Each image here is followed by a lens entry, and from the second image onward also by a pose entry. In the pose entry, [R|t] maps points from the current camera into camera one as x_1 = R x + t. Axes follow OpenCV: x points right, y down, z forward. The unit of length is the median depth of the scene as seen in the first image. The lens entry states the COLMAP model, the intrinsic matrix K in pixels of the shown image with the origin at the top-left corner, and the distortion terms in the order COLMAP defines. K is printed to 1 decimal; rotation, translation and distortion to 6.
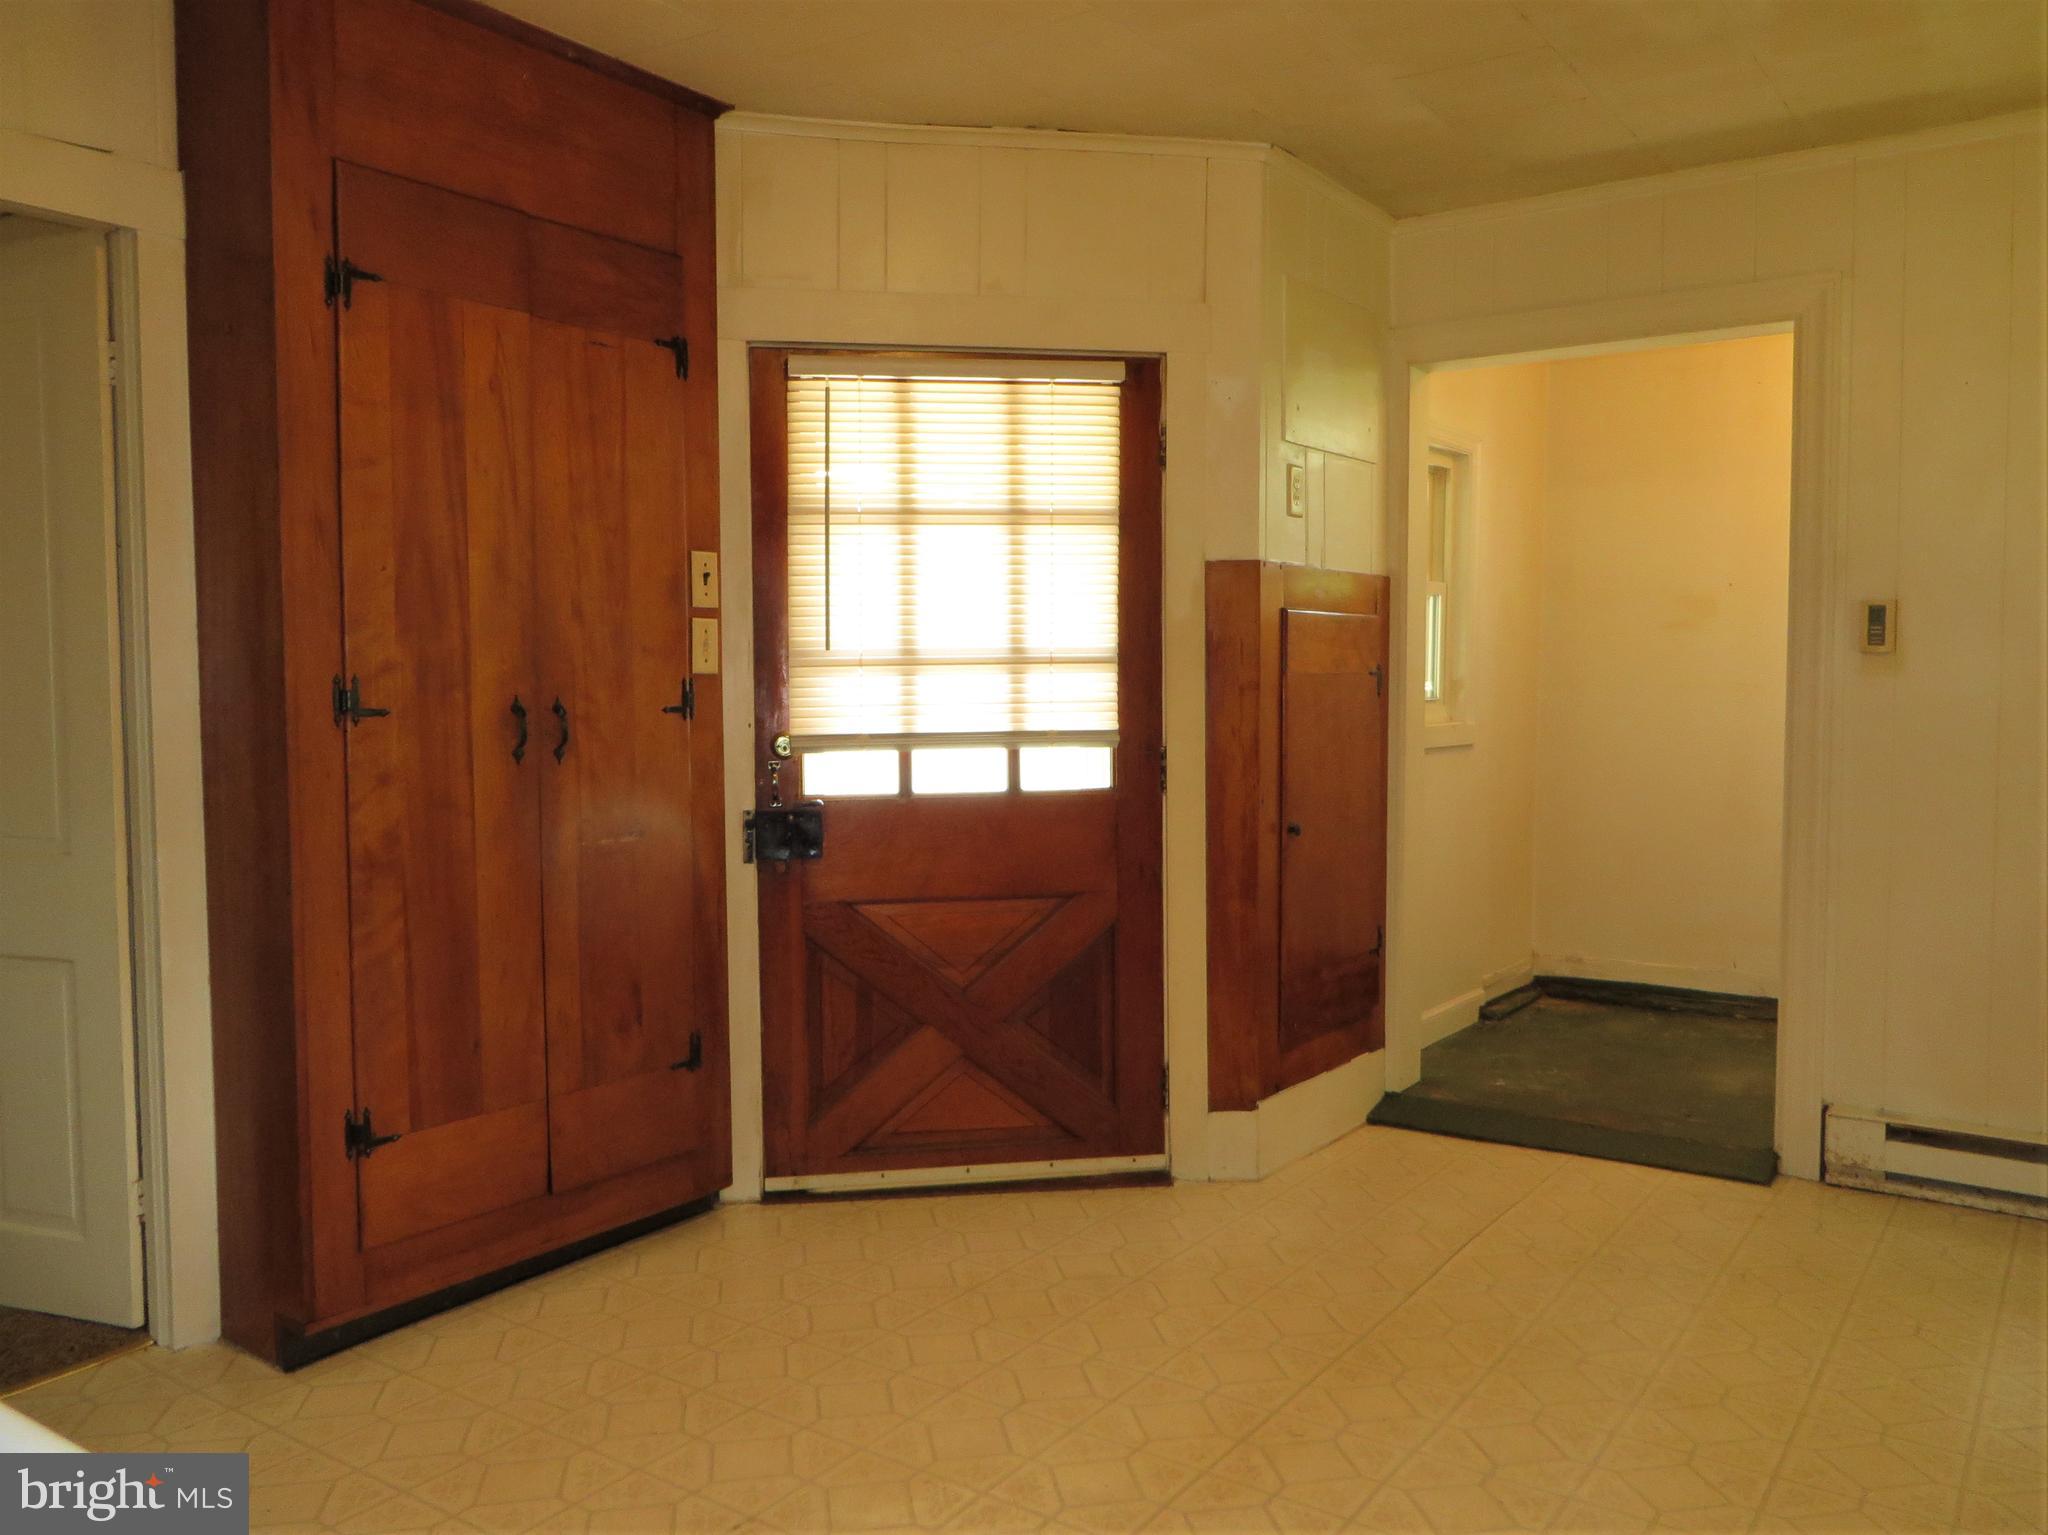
lens RADIAL K [[1577.8, 0, 1008.4], [0, 1577.8, 769.9], [0, 0, 1]] dist [-0.015661, -0.009968]
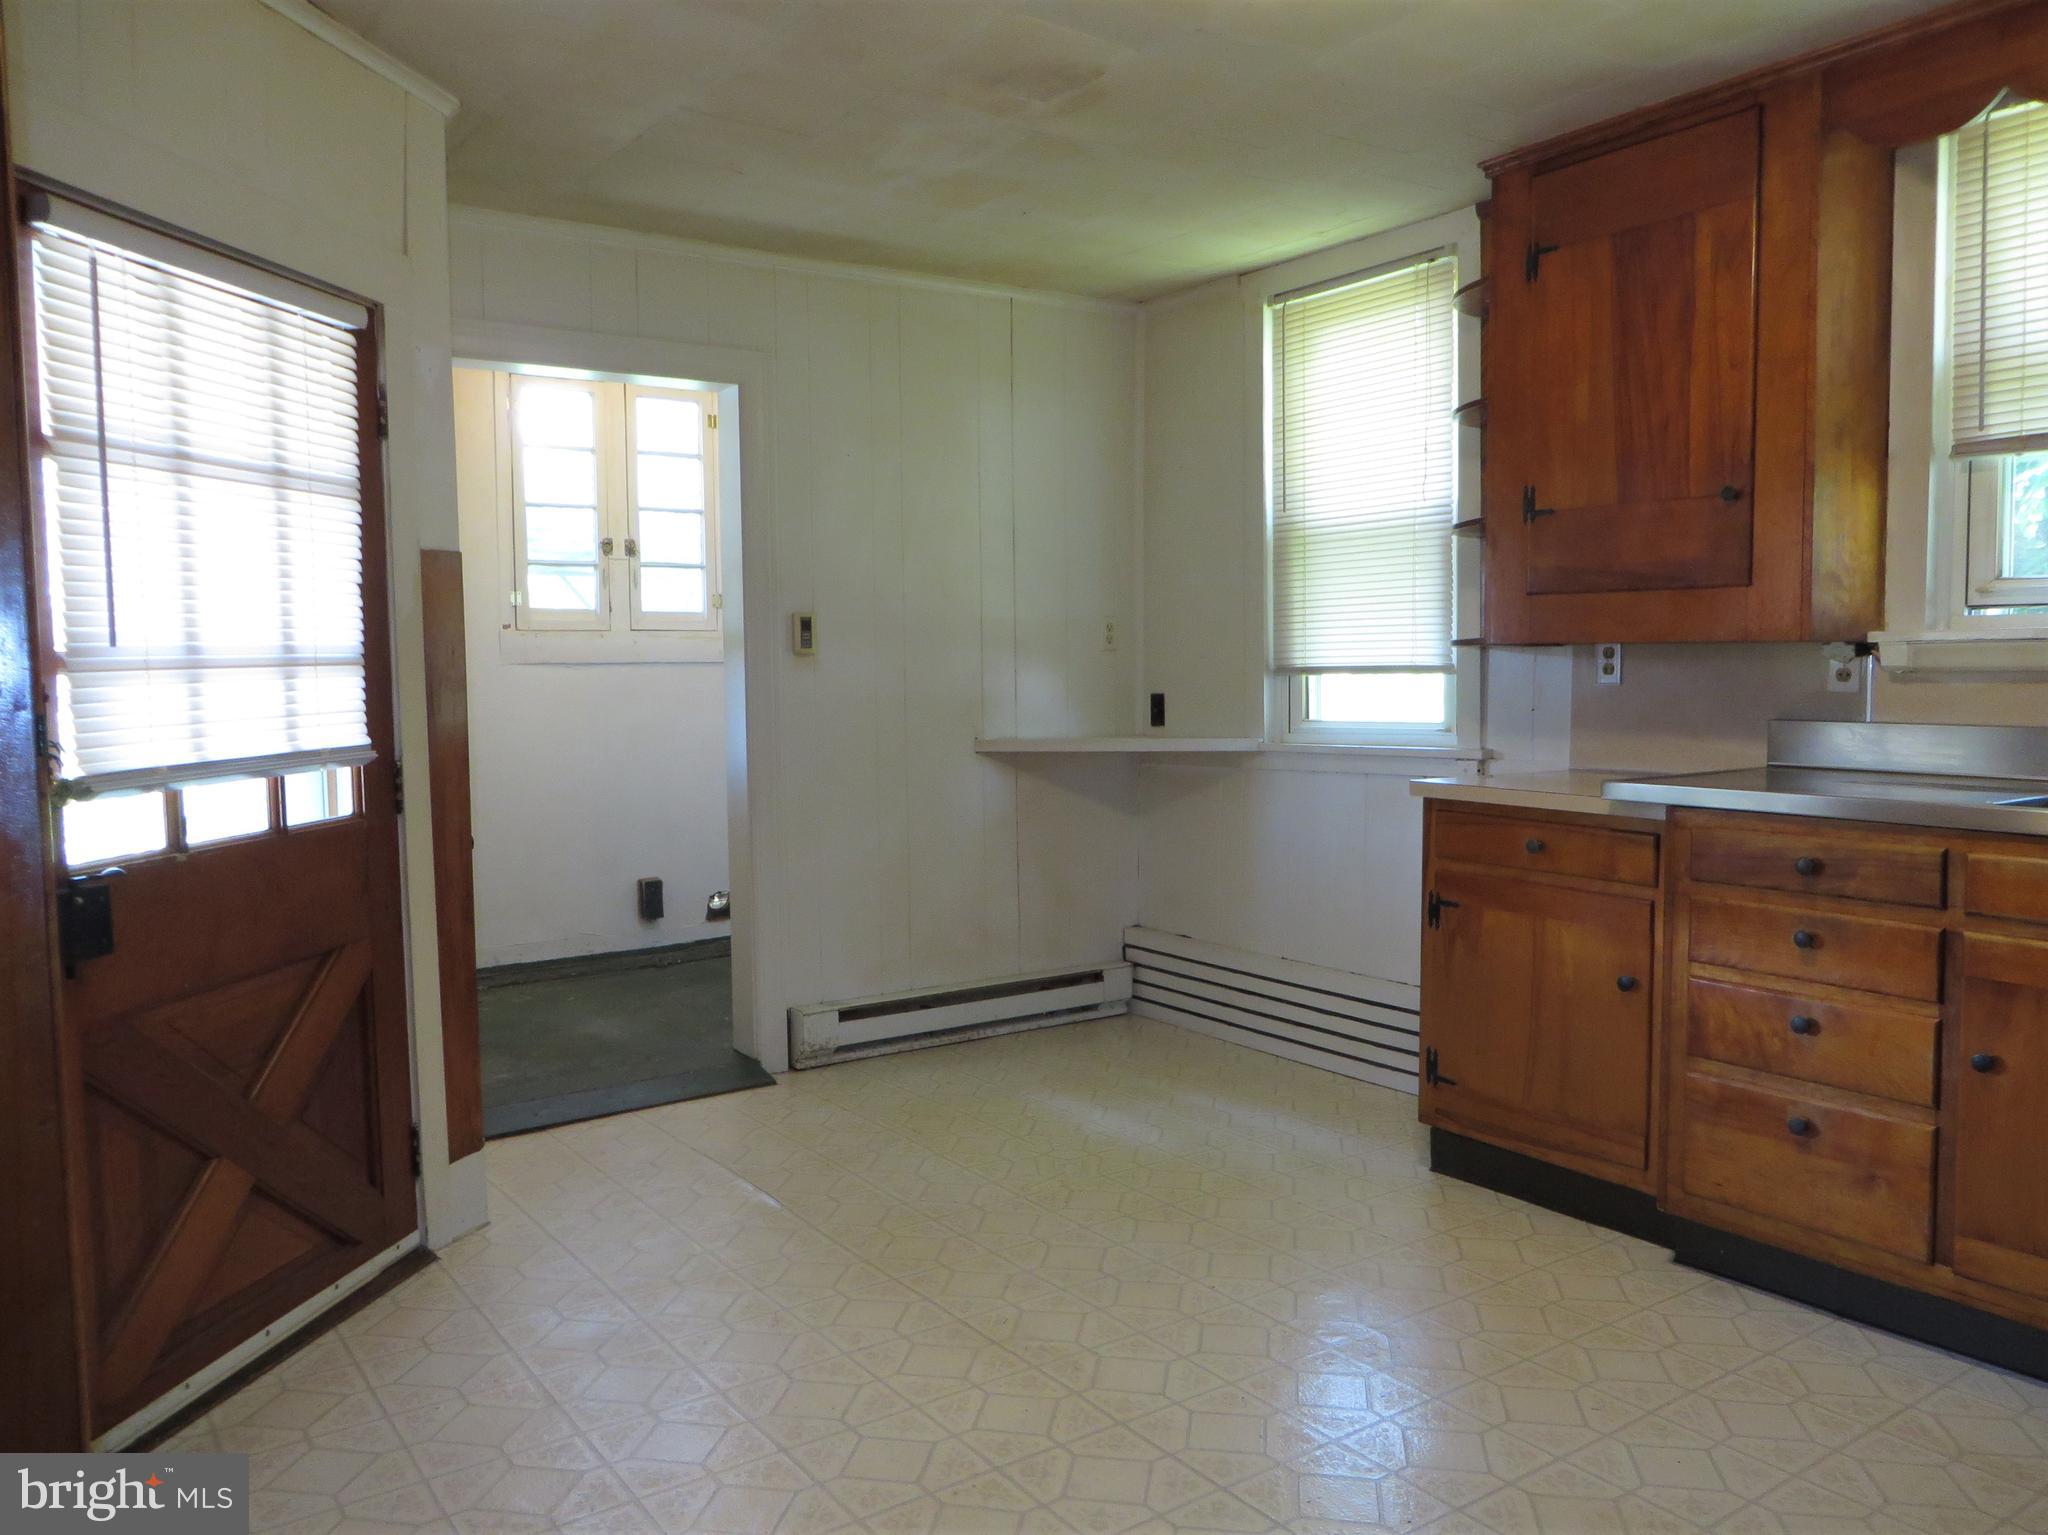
lens RADIAL K [[1577.8, 0, 1009.0], [0, 1577.8, 767.6], [0, 0, 1]] dist [-0.015661, -0.009968]
pose [[0.321319, -0.065525, 0.944701, -0.620602], [0.070025, 0.996516, 0.045302, -0.027400], [-0.944379, 0.051596, 0.324787, 0.412426]]
